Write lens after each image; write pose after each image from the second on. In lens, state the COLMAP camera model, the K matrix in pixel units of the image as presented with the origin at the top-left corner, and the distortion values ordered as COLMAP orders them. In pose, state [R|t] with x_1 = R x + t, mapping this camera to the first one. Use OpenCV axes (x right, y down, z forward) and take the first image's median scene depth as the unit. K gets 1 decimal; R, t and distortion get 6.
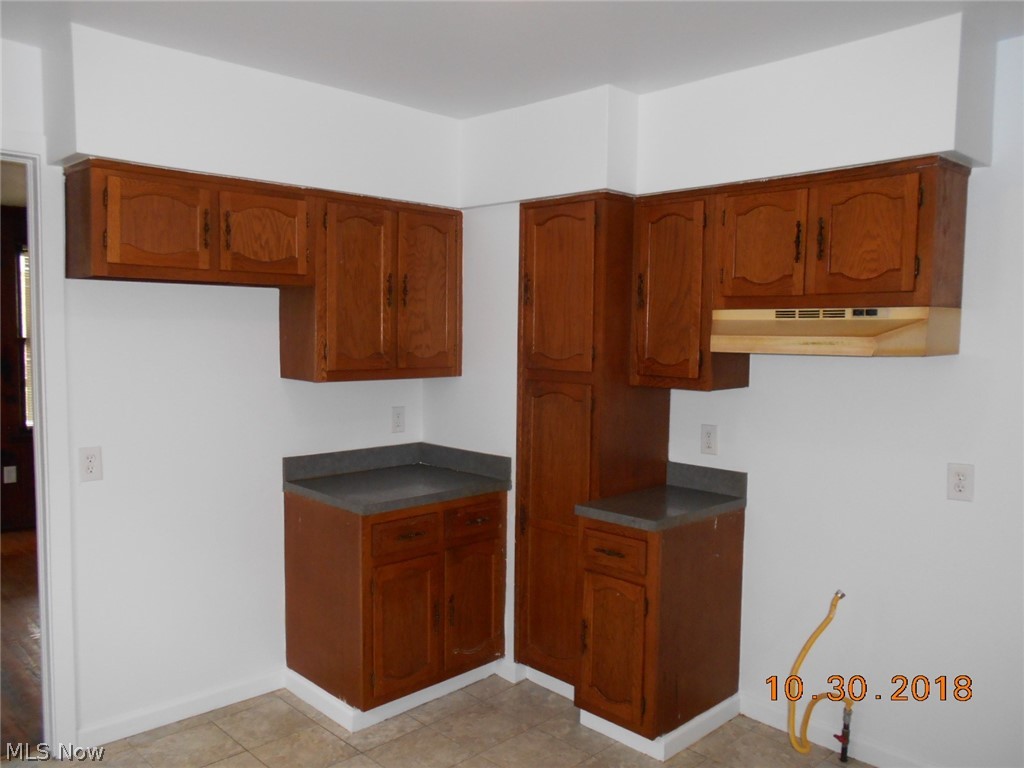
lens RADIAL K [[799.9, 0, 512.0], [0, 799.9, 384.0], [0, 0, 1]] dist [-0.008338, -0.003938]
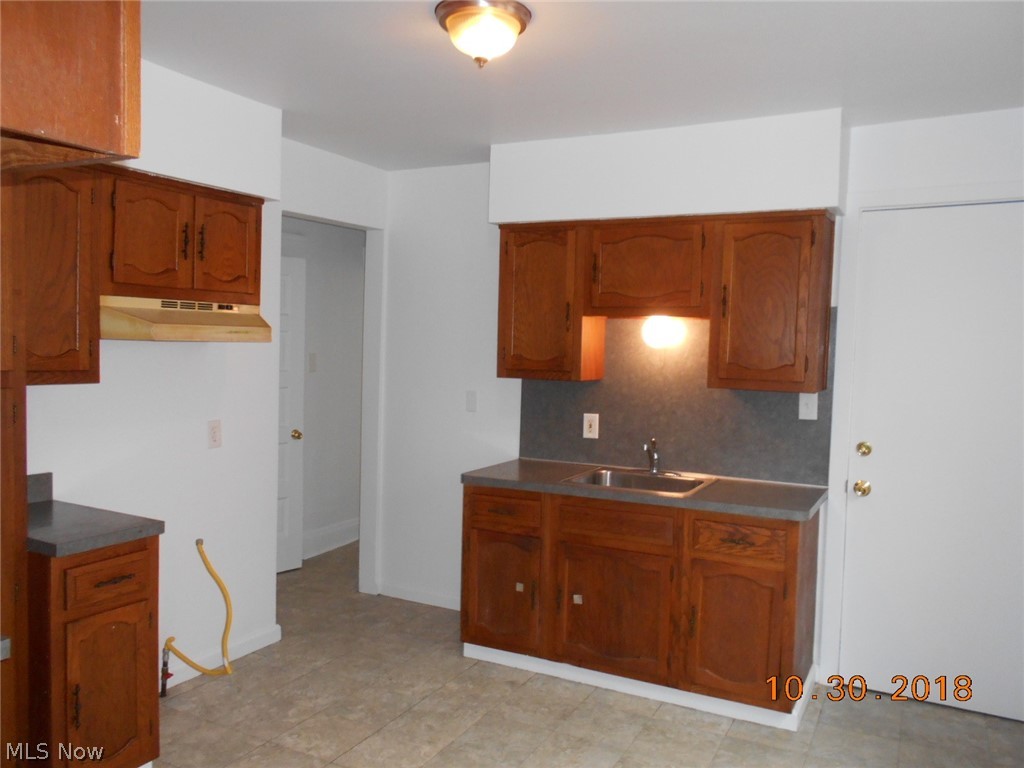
lens RADIAL K [[799.9, 0, 512.0], [0, 799.9, 384.0], [0, 0, 1]] dist [-0.008338, -0.003938]
pose [[-0.313826, -0.066623, 0.947140, -0.848051], [0.037496, 0.995887, 0.082476, -0.052502], [-0.948740, 0.061398, -0.310038, 0.911361]]
